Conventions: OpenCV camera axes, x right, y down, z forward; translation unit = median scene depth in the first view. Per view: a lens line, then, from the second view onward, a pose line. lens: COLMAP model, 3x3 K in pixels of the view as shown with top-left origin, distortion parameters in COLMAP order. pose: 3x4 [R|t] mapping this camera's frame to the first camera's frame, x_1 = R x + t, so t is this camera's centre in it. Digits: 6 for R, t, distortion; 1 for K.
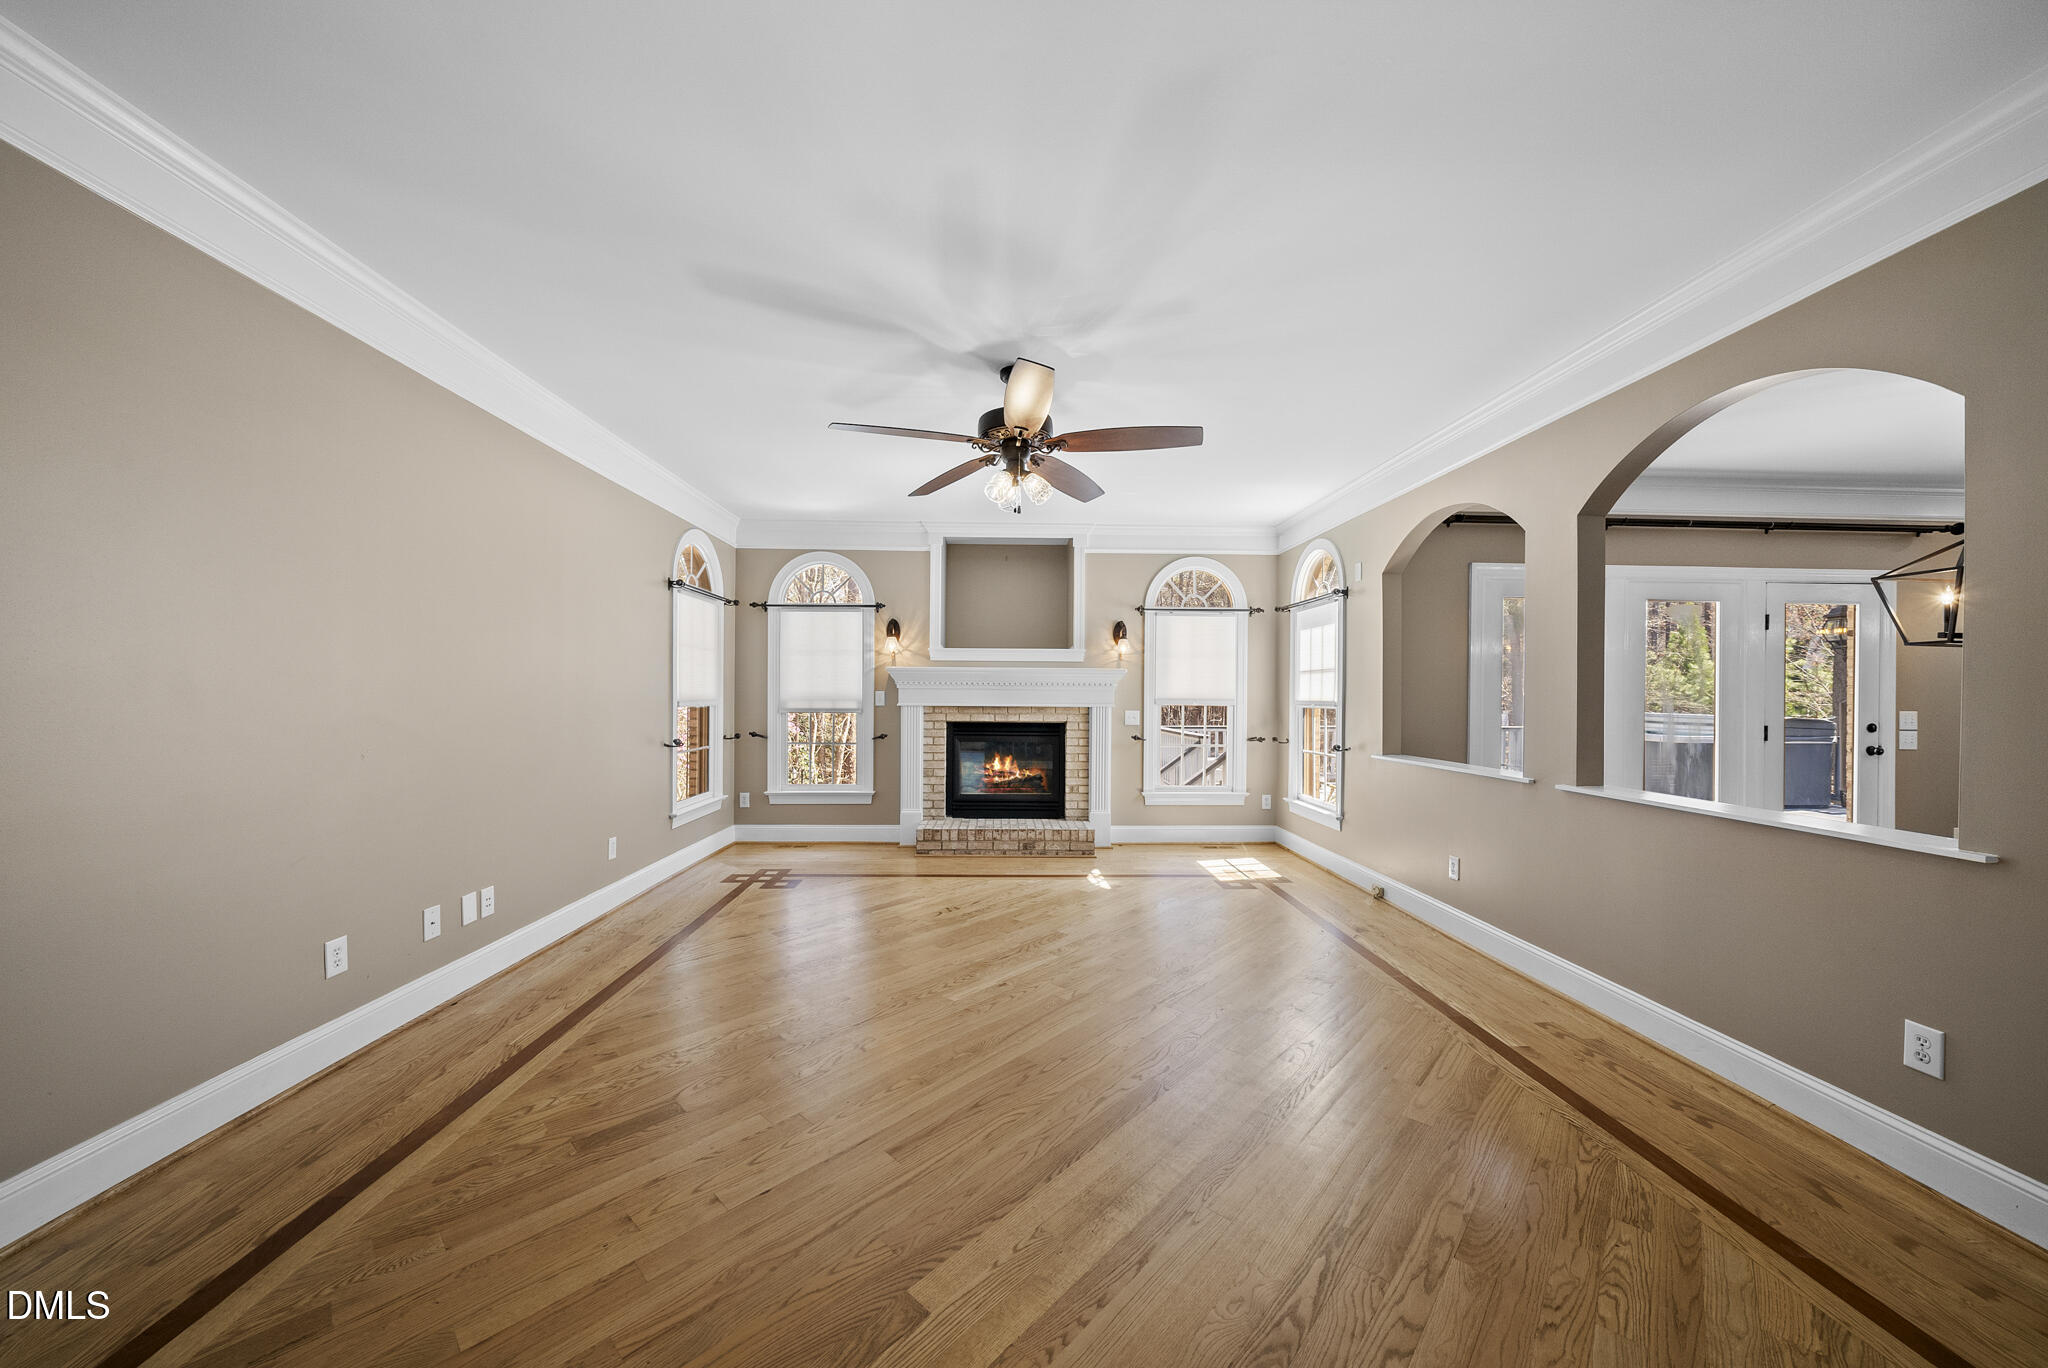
lens RADIAL K [[708.1, 0, 1021.5], [0, 708.1, 701.1], [0, 0, 1]] dist [-0.007001, -0.000111]
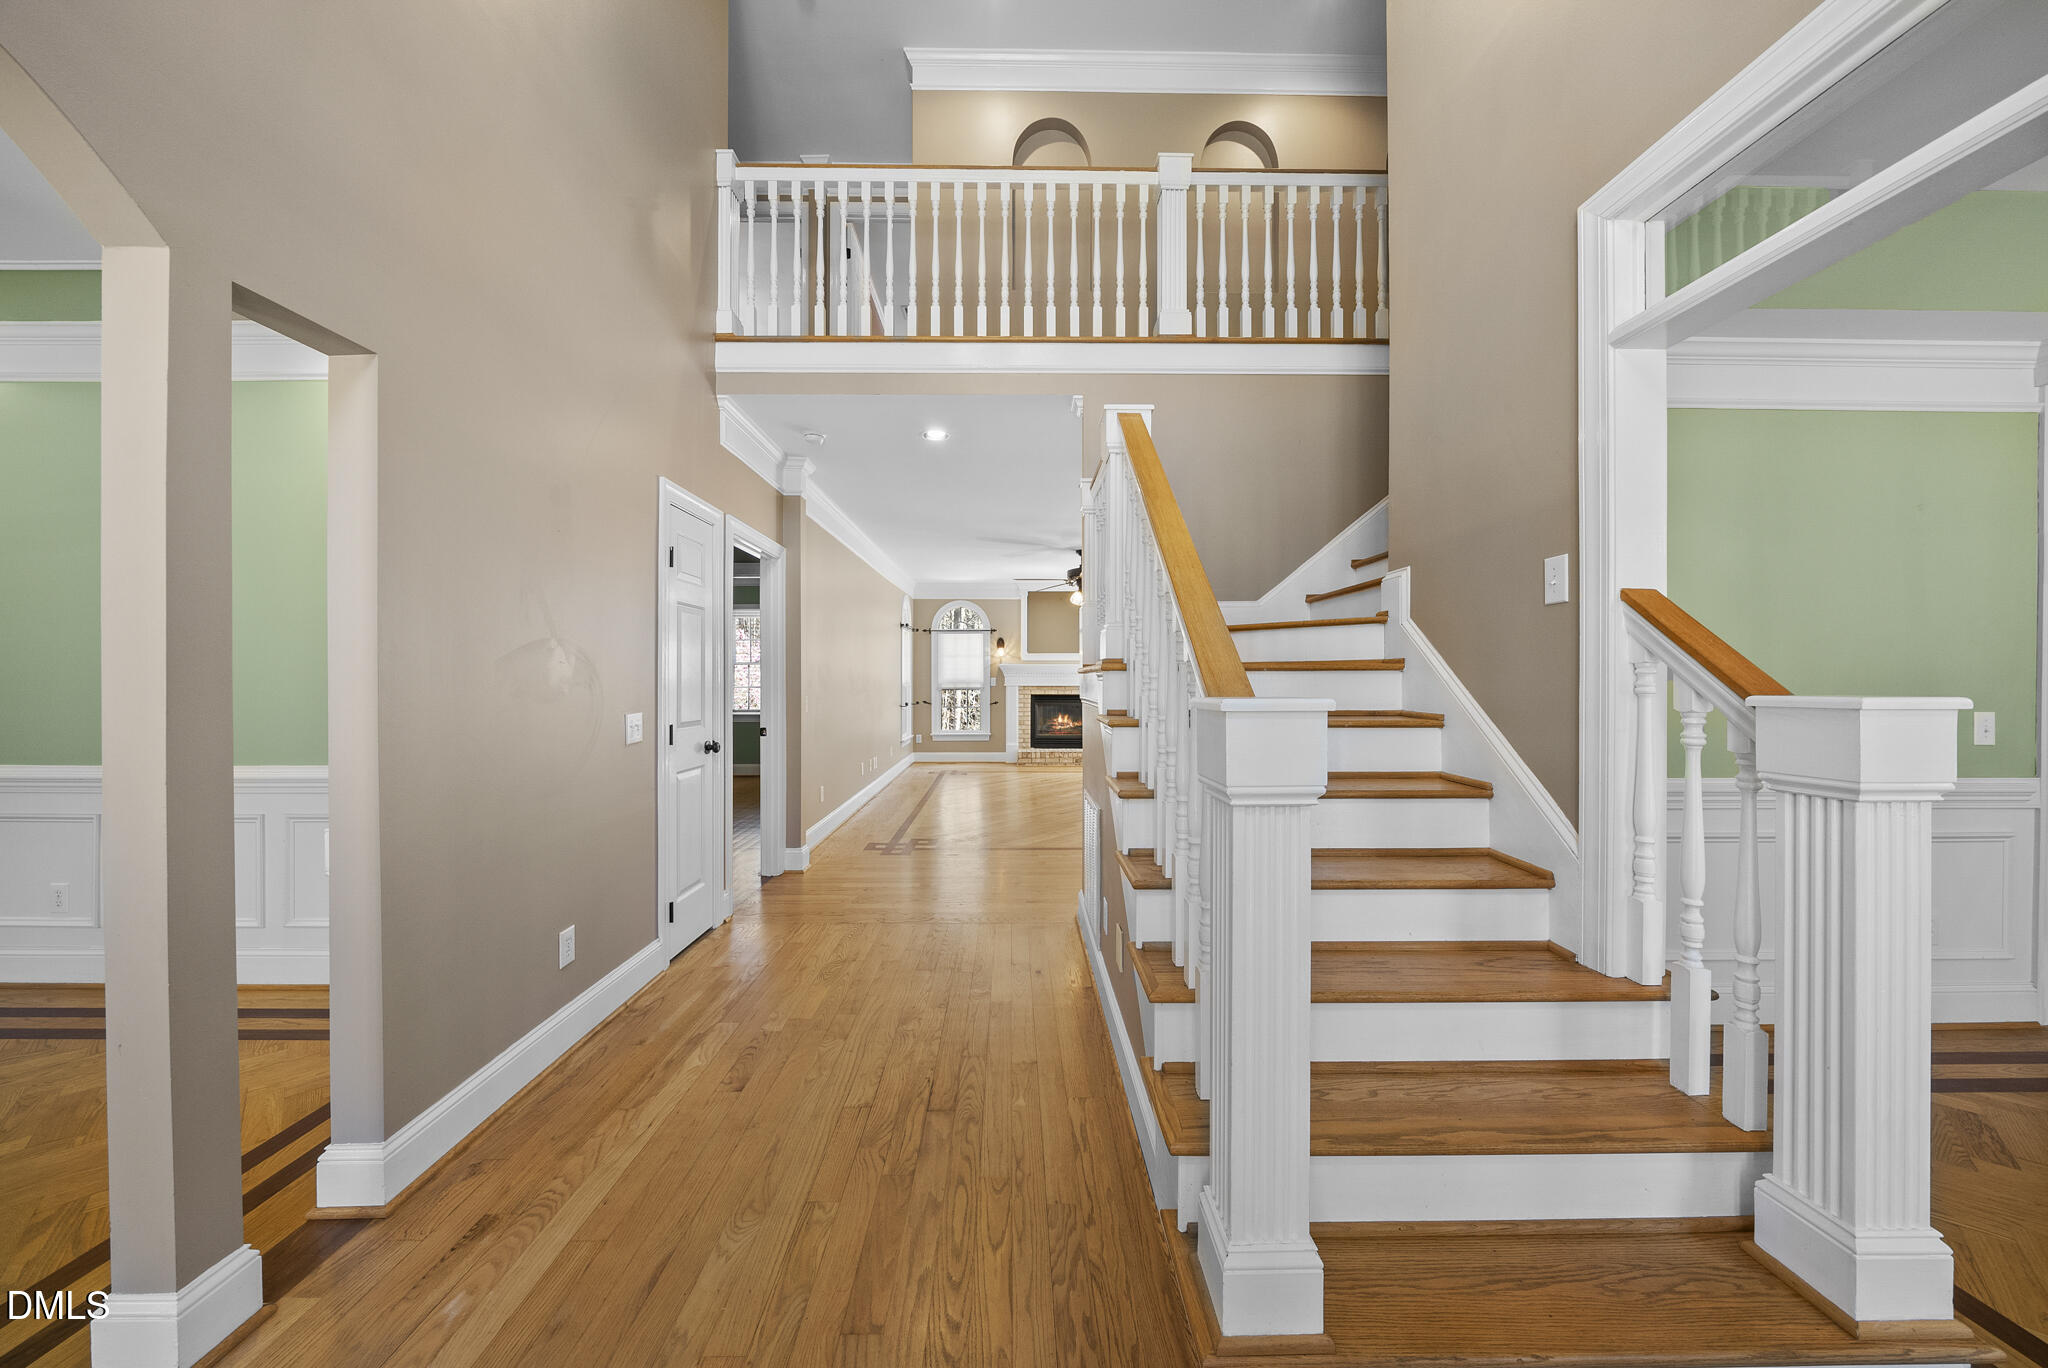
lens RADIAL K [[704.8, 0, 1020.8], [0, 704.8, 689.0], [0, 0, 1]] dist [-0.008185, 0.000165]
pose [[0.999737, -0.005817, -0.022167, -0.092183], [0.005986, 0.999954, 0.007557, 0.001389], [0.022122, -0.007687, 0.999726, -0.790453]]
